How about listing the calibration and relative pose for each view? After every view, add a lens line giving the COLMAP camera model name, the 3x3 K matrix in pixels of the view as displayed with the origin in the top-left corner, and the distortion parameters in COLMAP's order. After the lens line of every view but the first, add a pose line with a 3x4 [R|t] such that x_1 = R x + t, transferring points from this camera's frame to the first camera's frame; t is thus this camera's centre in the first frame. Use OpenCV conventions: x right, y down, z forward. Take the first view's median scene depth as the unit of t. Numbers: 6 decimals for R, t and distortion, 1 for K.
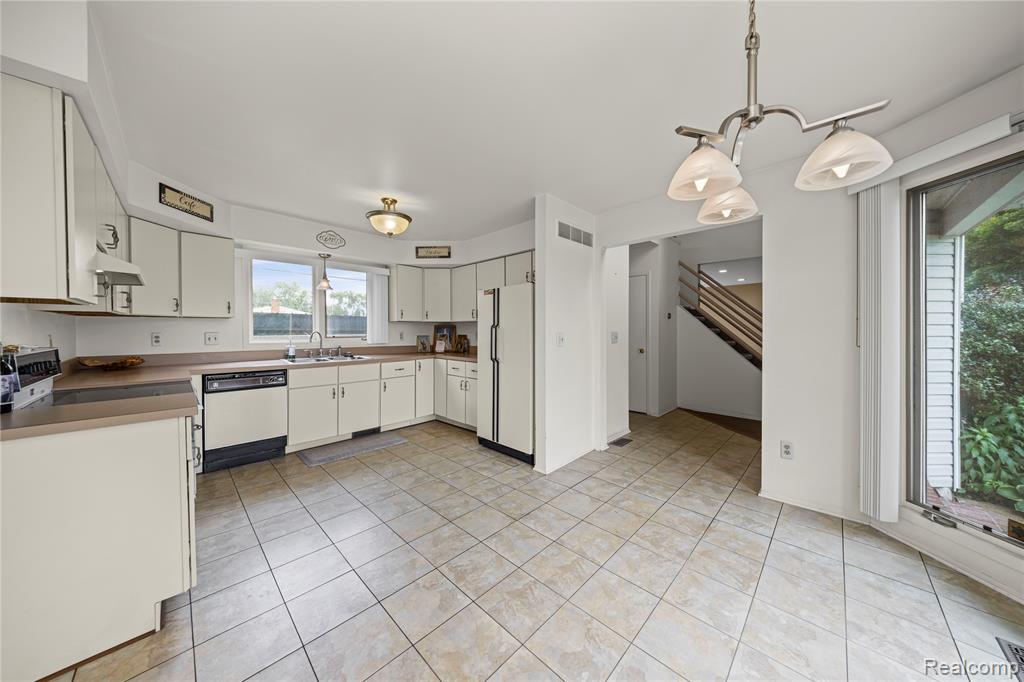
lens RADIAL K [[340.3, 0, 506.9], [0, 340.3, 332.4], [0, 0, 1]] dist [-0.007127, 0.000491]
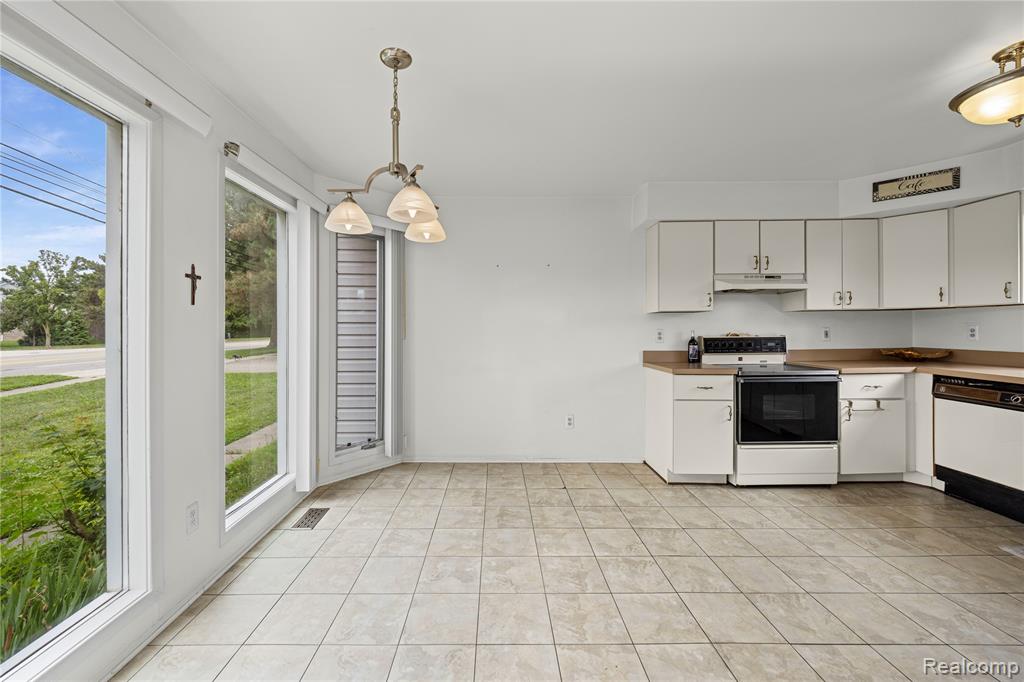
lens RADIAL K [[412.0, 0, 503.9], [0, 412.0, 328.0], [0, 0, 1]] dist [-0.006741, 0.000317]
pose [[-0.696736, 0.011106, -0.717242, 0.537828], [0.005064, 0.999931, 0.010563, -0.009176], [0.717310, 0.003727, -0.696744, 0.832846]]
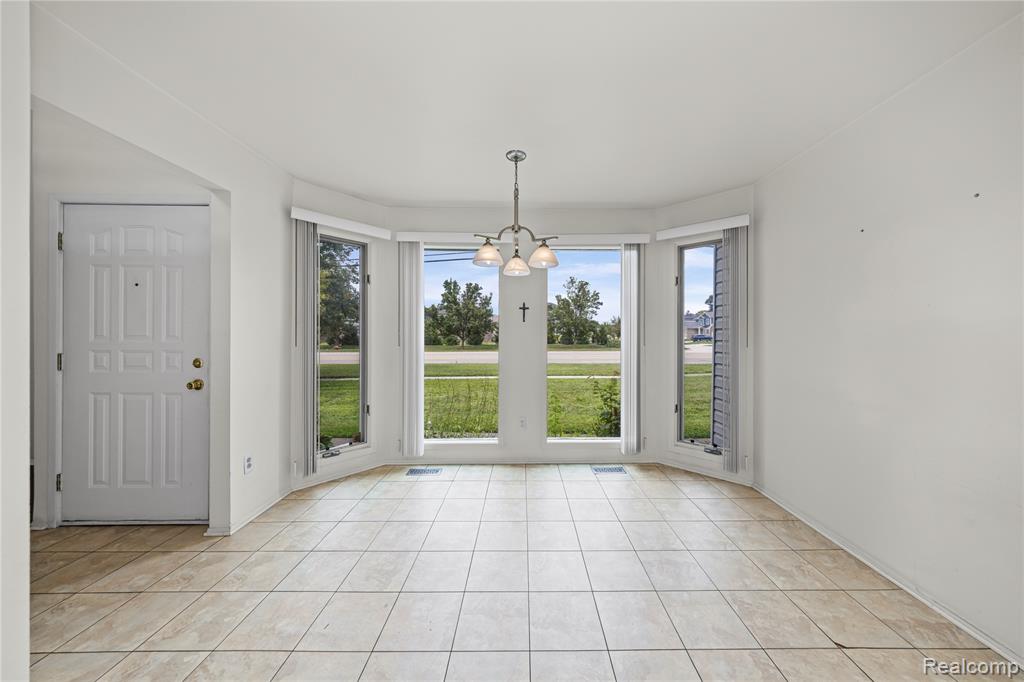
lens RADIAL K [[340.3, 0, 519.4], [0, 340.3, 335.8], [0, 0, 1]] dist [-0.007127, 0.000491]
pose [[-0.704668, -0.003496, 0.709528, -0.256163], [0.002502, 0.999969, 0.007412, -0.004985], [-0.709532, 0.006999, -0.704638, 0.827077]]
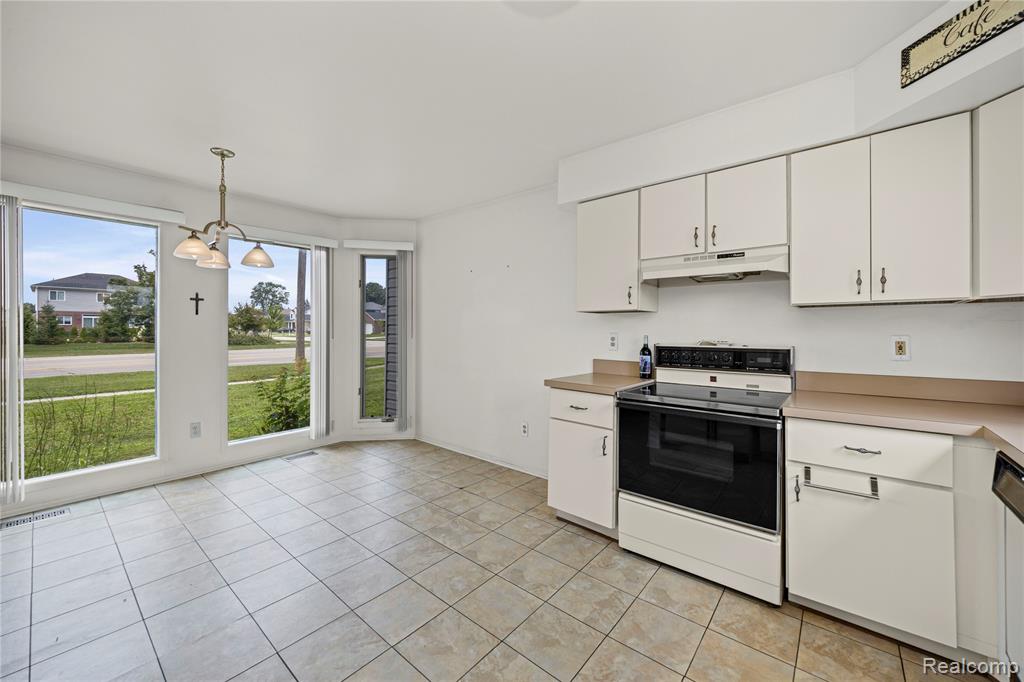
lens RADIAL K [[412.0, 0, 516.2], [0, 412.0, 329.8], [0, 0, 1]] dist [-0.006741, 0.000317]
pose [[-0.995863, 0.002096, -0.090847, -0.283788], [0.001108, 0.999940, 0.010918, -0.009569], [0.090864, 0.010772, -0.995805, 1.240623]]
